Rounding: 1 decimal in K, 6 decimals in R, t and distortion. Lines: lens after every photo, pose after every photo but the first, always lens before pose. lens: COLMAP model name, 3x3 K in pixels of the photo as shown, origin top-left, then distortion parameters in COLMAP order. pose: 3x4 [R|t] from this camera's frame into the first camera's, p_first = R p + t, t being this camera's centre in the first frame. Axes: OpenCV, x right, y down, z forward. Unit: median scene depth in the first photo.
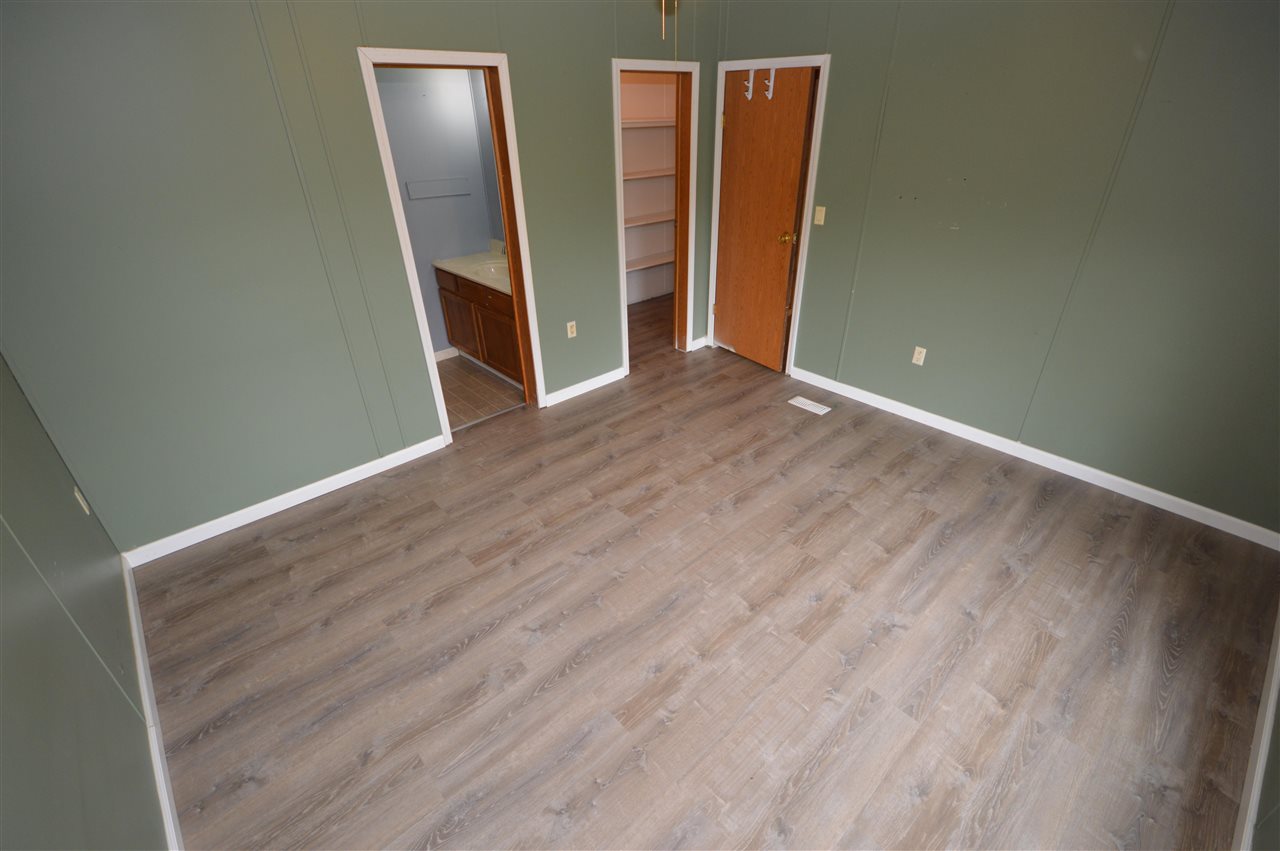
lens RADIAL K [[572.8, 0, 646.4], [0, 572.8, 428.0], [0, 0, 1]] dist [-0.003554, -0.000745]
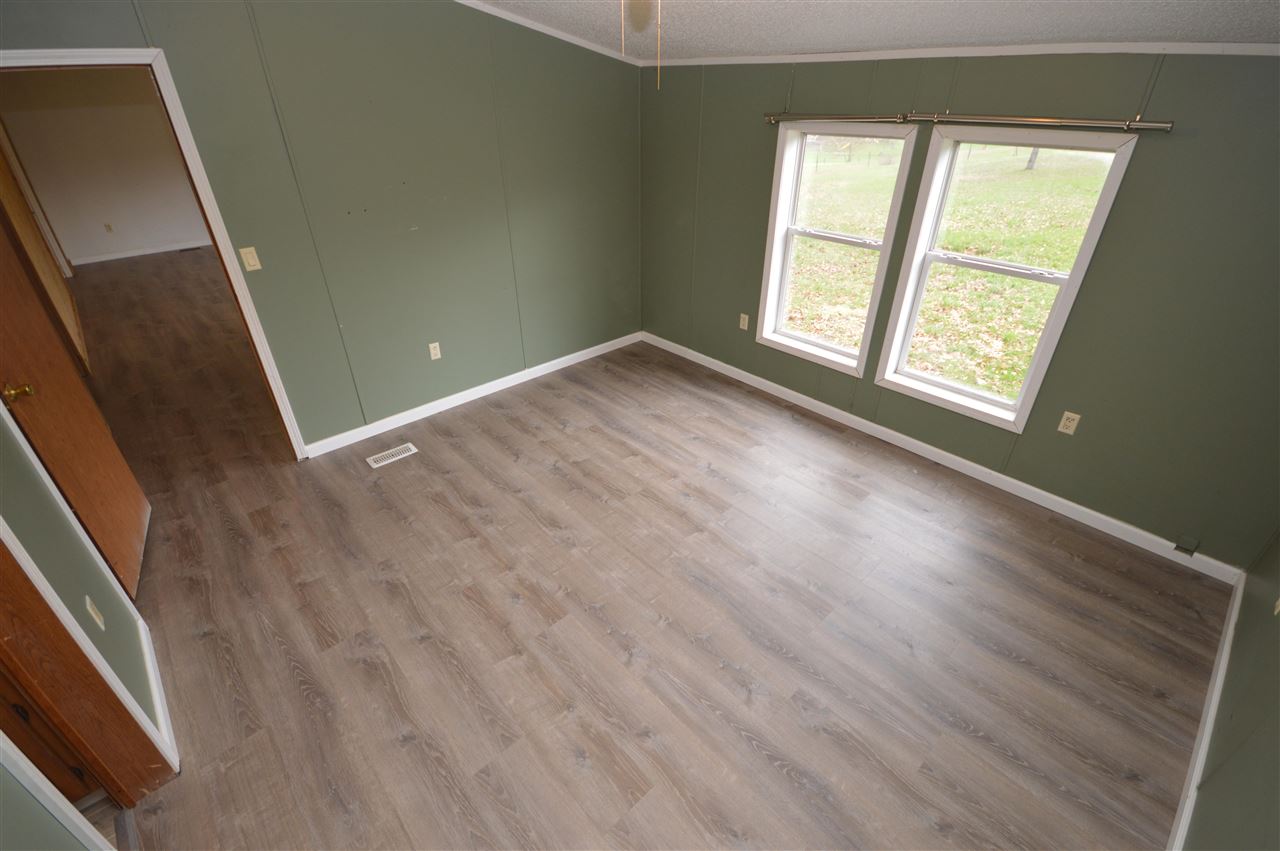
lens RADIAL K [[572.8, 0, 642.8], [0, 572.8, 426.4], [0, 0, 1]] dist [-0.003554, -0.000745]
pose [[-0.005772, -0.501002, 0.865427, -0.668257], [0.493758, 0.751155, 0.438142, -0.392425], [-0.869580, 0.429841, 0.243038, 0.635439]]
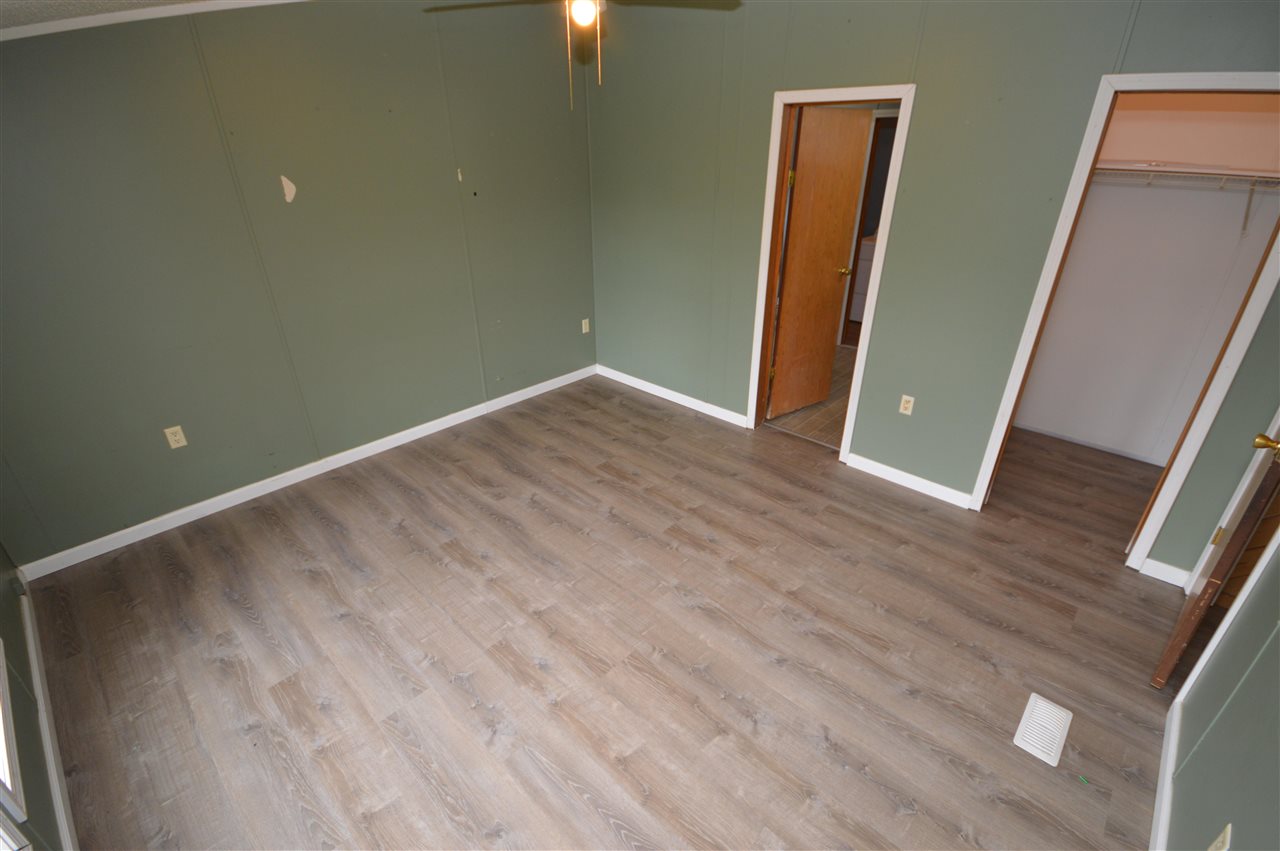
lens RADIAL K [[572.8, 0, 637.4], [0, 572.8, 422.9], [0, 0, 1]] dist [-0.003554, -0.000745]
pose [[0.073709, 0.456139, -0.886851, 0.854194], [-0.495329, 0.788572, 0.364422, -0.378471], [0.865573, 0.412422, 0.284063, 0.639255]]
